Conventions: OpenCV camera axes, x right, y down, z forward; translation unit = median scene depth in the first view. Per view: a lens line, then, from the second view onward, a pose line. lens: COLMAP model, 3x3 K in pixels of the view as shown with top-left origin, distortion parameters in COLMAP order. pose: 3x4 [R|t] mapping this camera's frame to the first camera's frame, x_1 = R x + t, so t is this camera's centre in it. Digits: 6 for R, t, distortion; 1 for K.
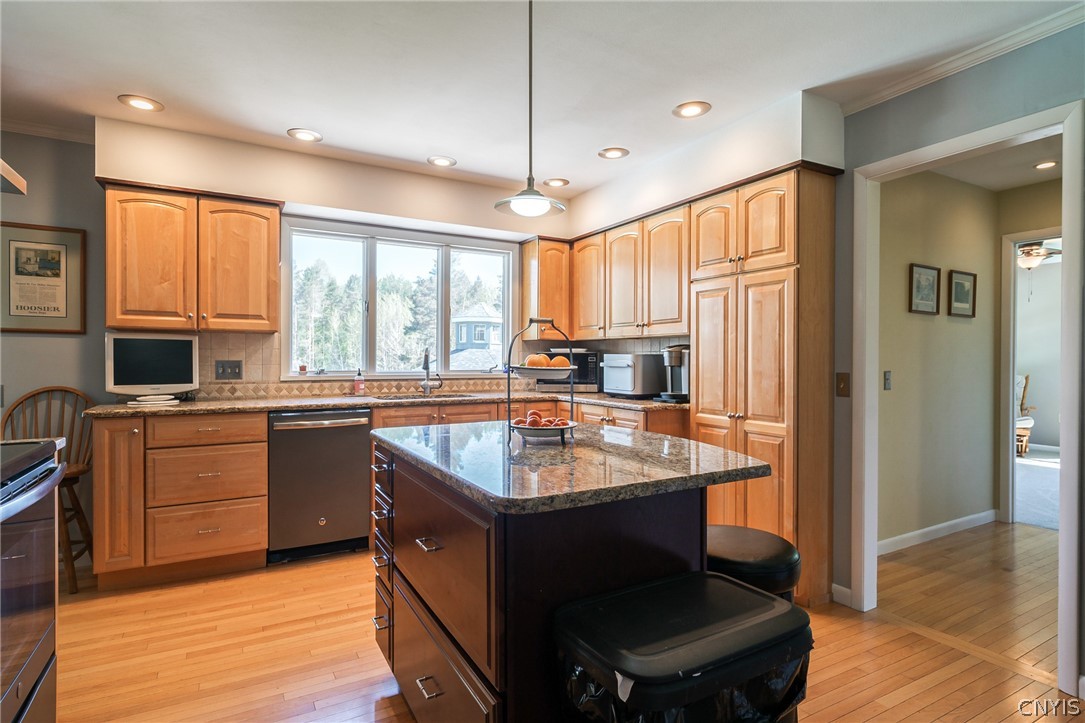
lens RADIAL K [[555.8, 0, 542.5], [0, 555.8, 361.5], [0, 0, 1]] dist [0.008467, -0.000145]
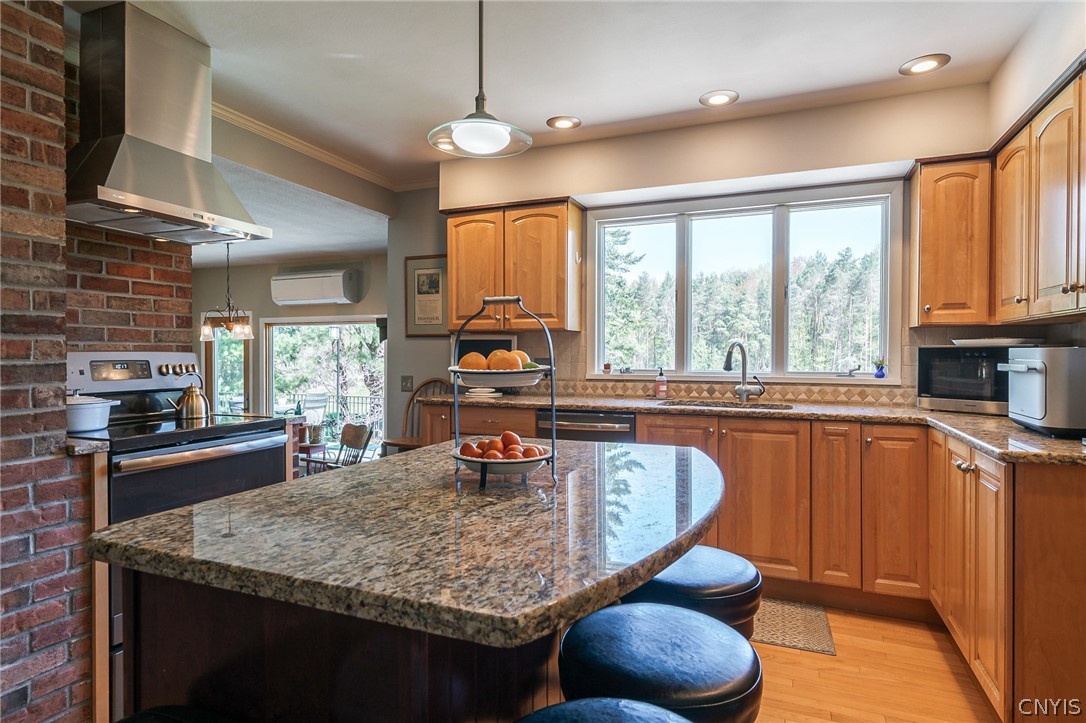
lens RADIAL K [[589.4, 0, 543.0], [0, 589.4, 361.5], [0, 0, 1]] dist [-0.000102, 0.000116]
pose [[0.613226, 0.006524, -0.789881, 0.316208], [-0.003713, 0.999979, 0.005376, -0.001456], [0.789899, -0.000364, 0.613237, 0.314611]]
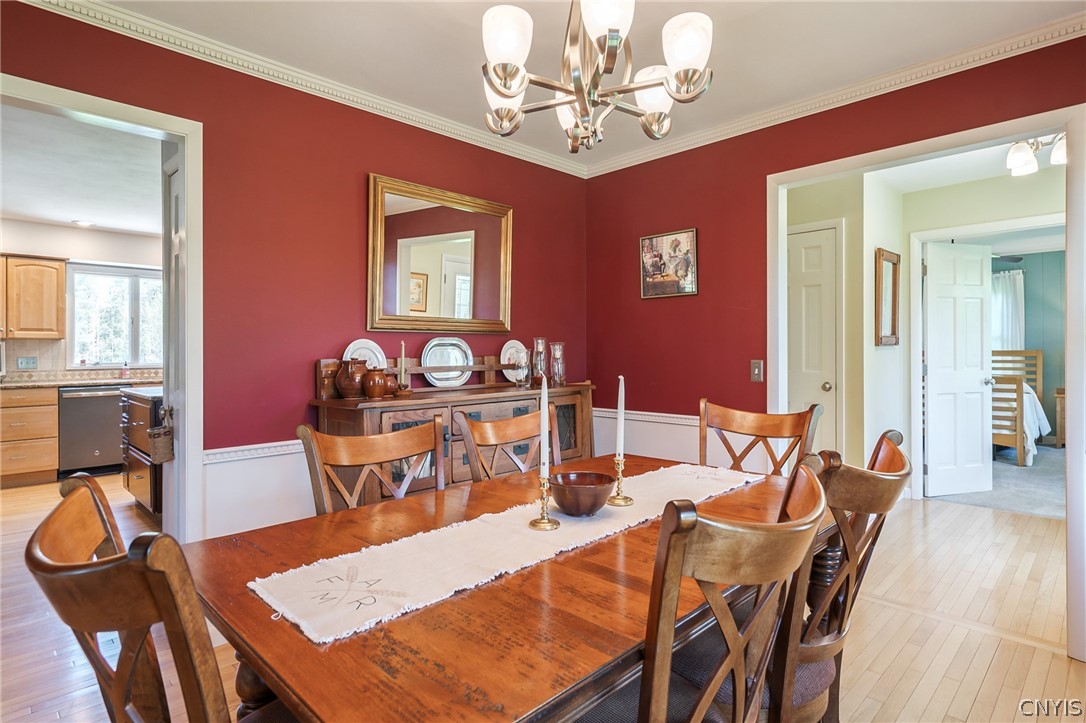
lens RADIAL K [[574.1, 0, 539.3], [0, 574.1, 348.9], [0, 0, 1]] dist [0.012070, -0.000846]
pose [[0.966280, -0.007337, 0.257389, 0.408521], [0.010287, 0.999896, -0.010114, 0.006791], [-0.257288, 0.012421, 0.966255, -0.941192]]
